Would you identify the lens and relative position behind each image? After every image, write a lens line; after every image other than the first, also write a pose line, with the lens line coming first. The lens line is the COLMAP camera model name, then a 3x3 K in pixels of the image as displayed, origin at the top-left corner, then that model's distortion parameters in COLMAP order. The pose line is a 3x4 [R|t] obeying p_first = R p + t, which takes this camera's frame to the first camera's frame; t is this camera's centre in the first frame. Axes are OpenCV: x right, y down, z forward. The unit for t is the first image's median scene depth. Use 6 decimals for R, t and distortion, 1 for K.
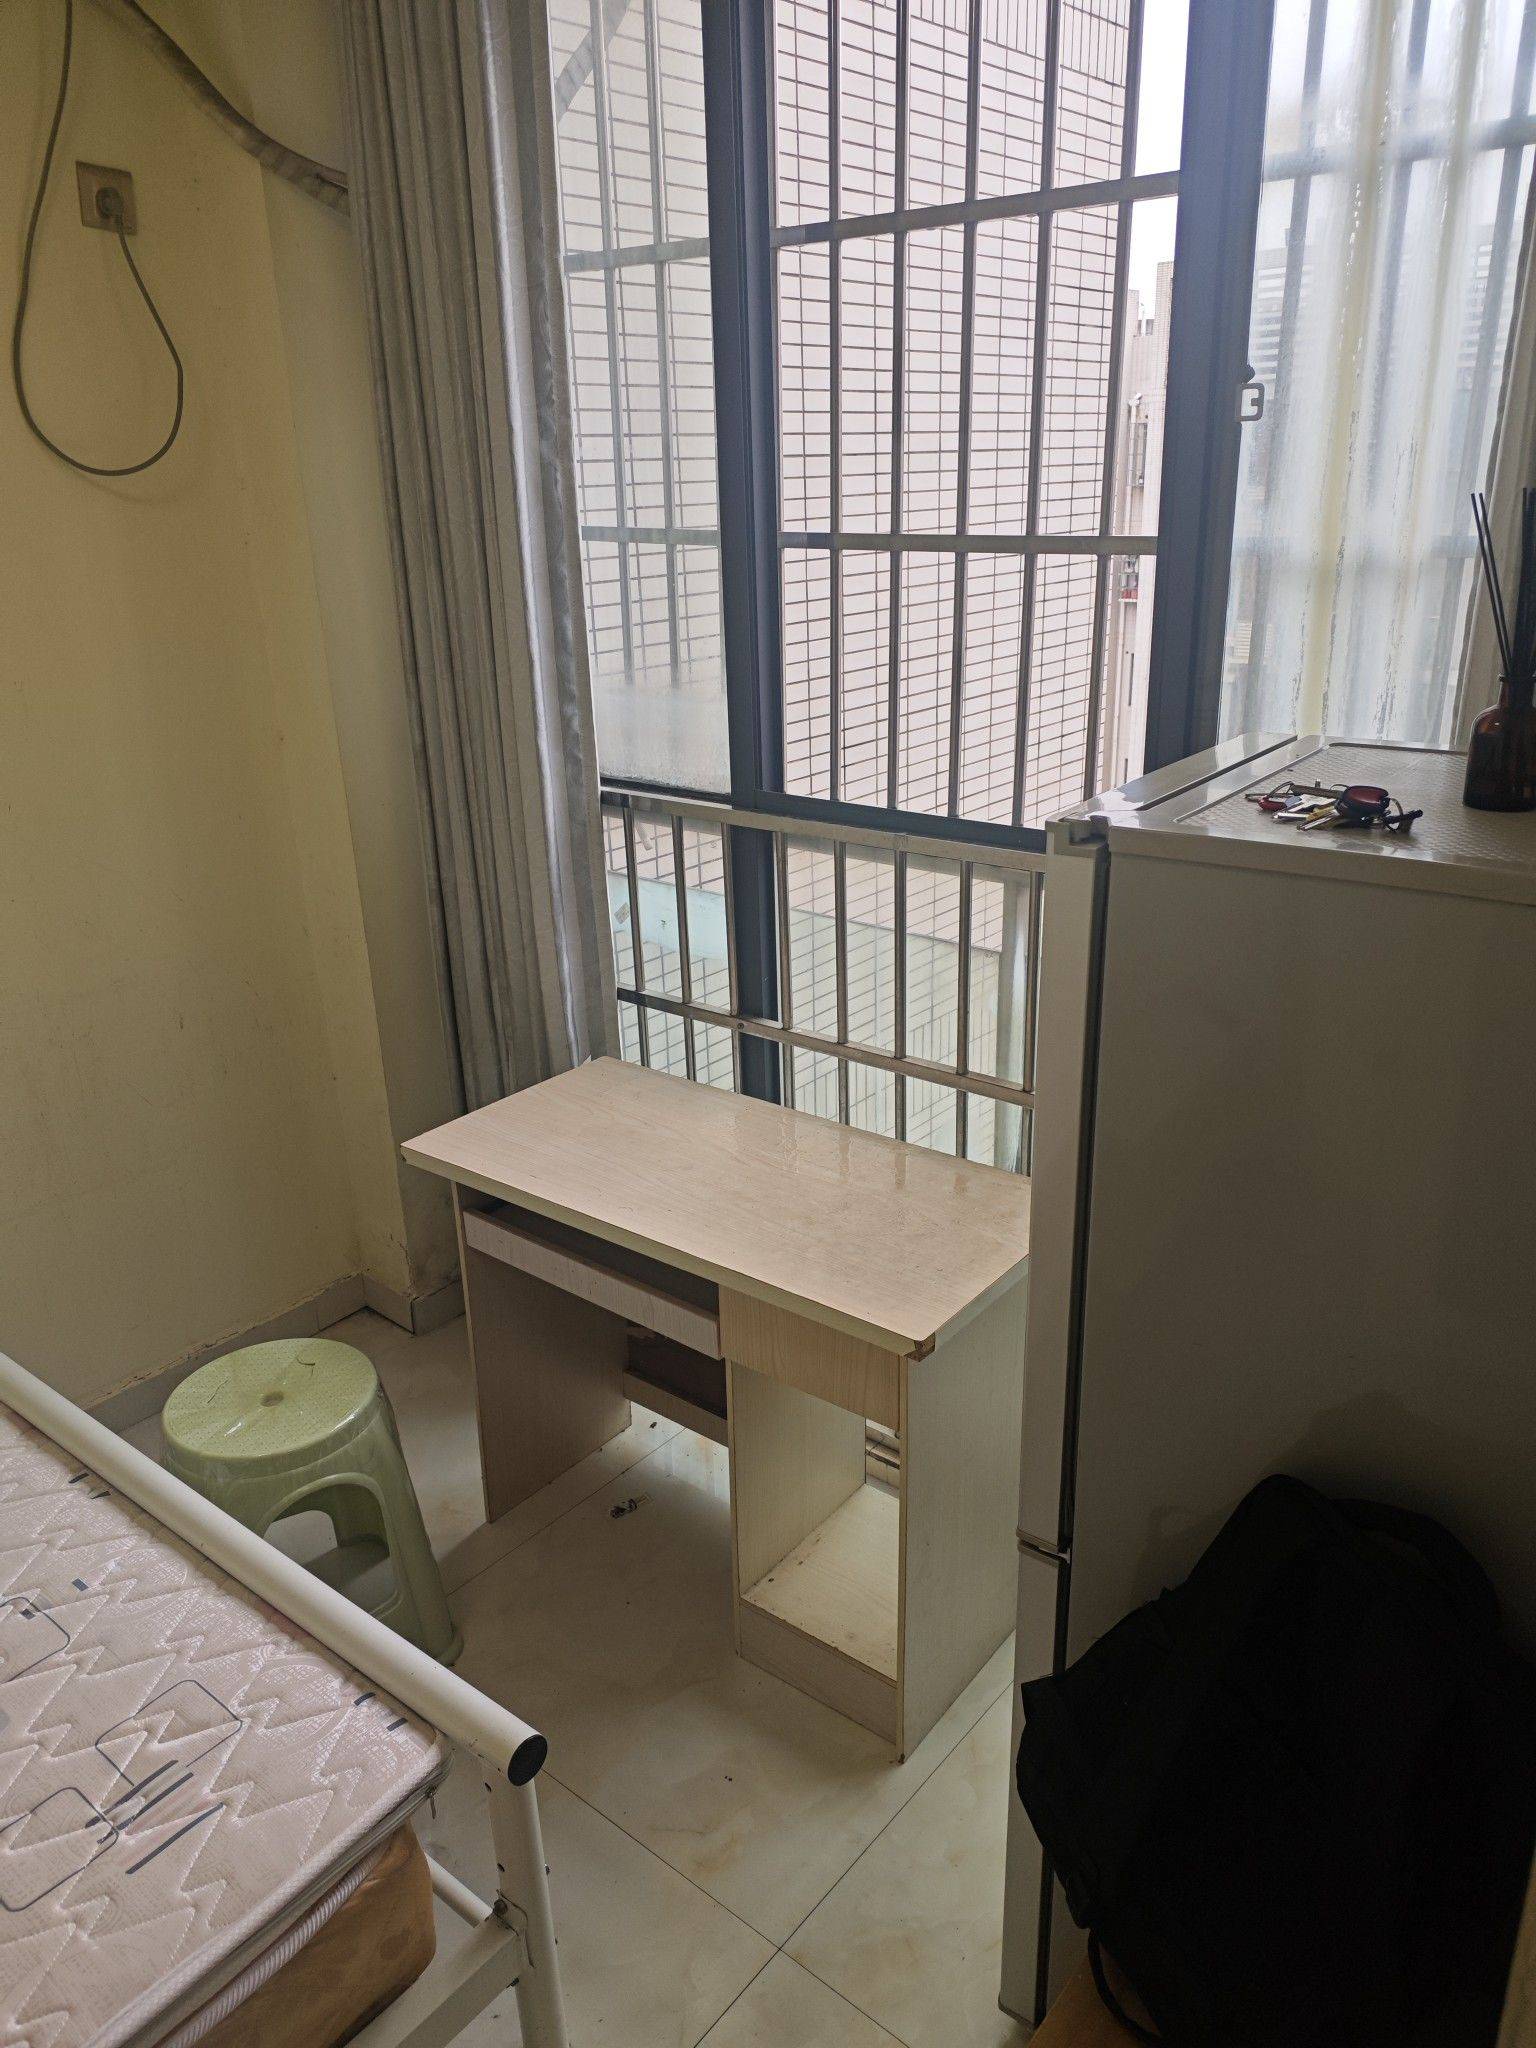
lens RADIAL K [[1466.5, 0, 763.3], [0, 1466.5, 1007.3], [0, 0, 1]] dist [0.006850, 0.005359]
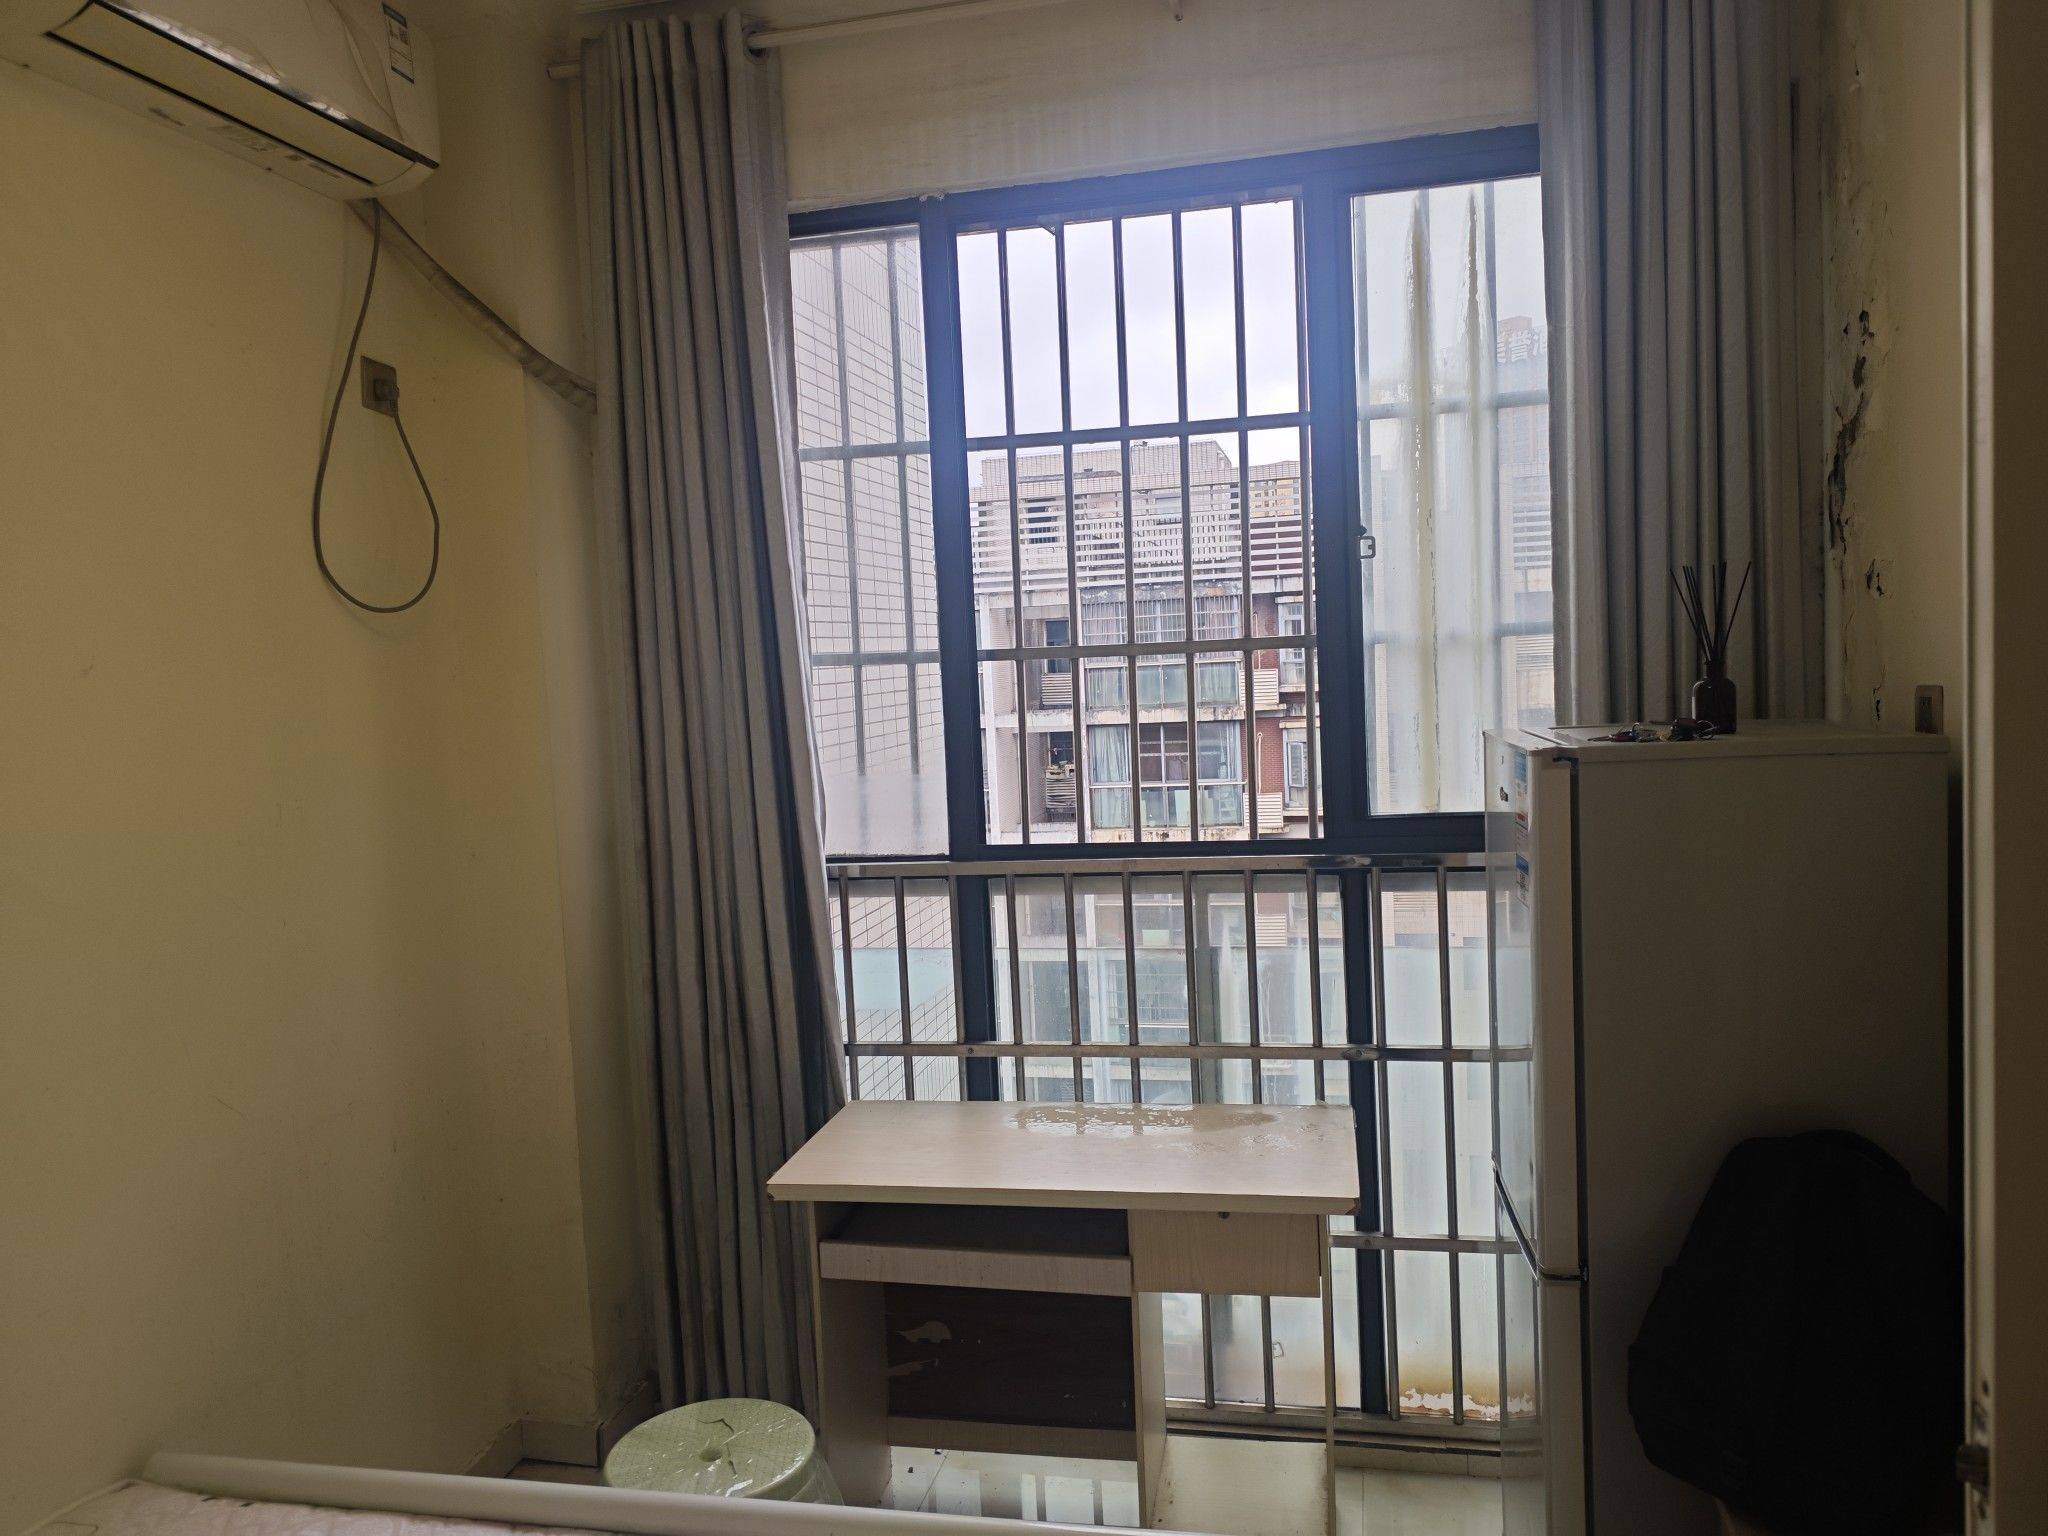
lens RADIAL K [[1466.5, 0, 1026.7], [0, 1466.5, 786.0], [0, 0, 1]] dist [0.006850, 0.005359]
pose [[0.902075, -0.047245, 0.428985, -0.501649], [0.169475, 0.952923, -0.251426, 0.117309], [-0.396912, 0.299508, 0.867615, -0.094233]]
